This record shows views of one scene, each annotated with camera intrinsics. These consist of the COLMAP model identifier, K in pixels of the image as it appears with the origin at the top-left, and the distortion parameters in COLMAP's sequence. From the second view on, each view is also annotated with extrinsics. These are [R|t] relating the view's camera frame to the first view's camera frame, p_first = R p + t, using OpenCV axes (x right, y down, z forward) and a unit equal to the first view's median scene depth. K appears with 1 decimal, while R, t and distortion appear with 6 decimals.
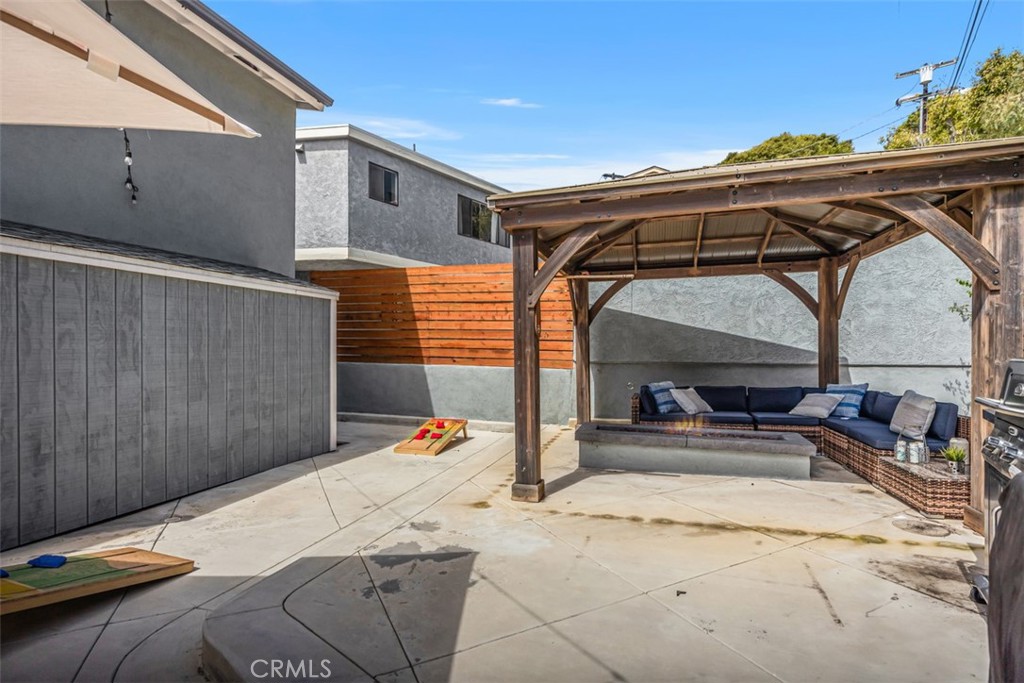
lens RADIAL K [[468.4, 0, 510.5], [0, 468.4, 346.5], [0, 0, 1]] dist [0.003377, 0.000345]
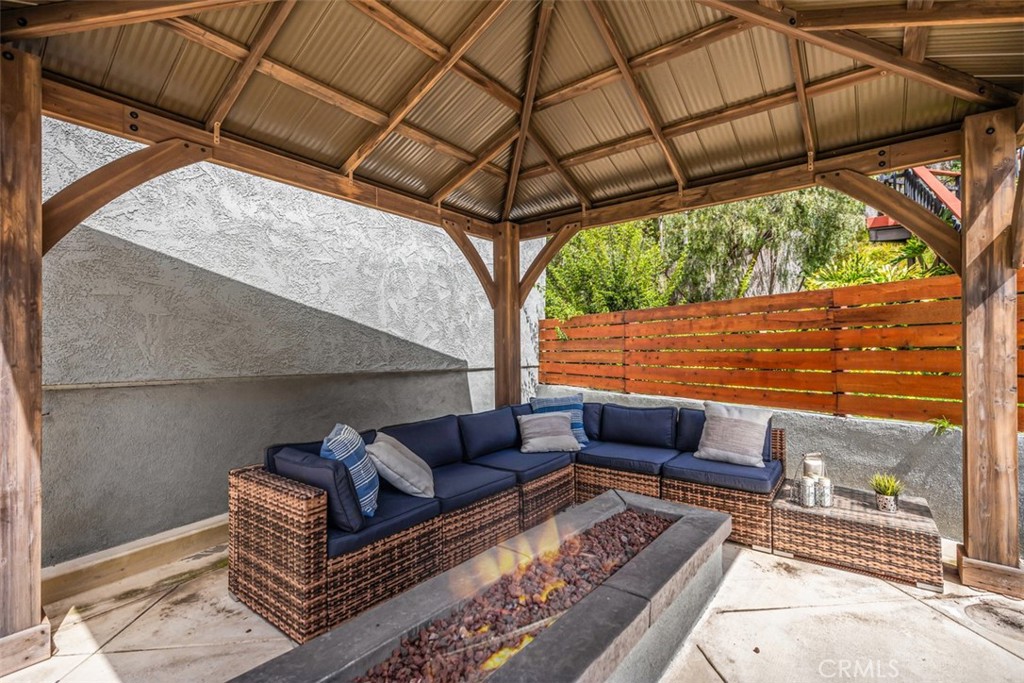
lens RADIAL K [[468.4, 0, 520.0], [0, 468.4, 343.6], [0, 0, 1]] dist [0.003377, 0.000345]
pose [[0.361303, 0.017563, 0.932283, 0.008142], [-0.007627, 0.999845, -0.015880, 0.007171], [-0.932417, -0.001373, 0.361381, 0.611317]]
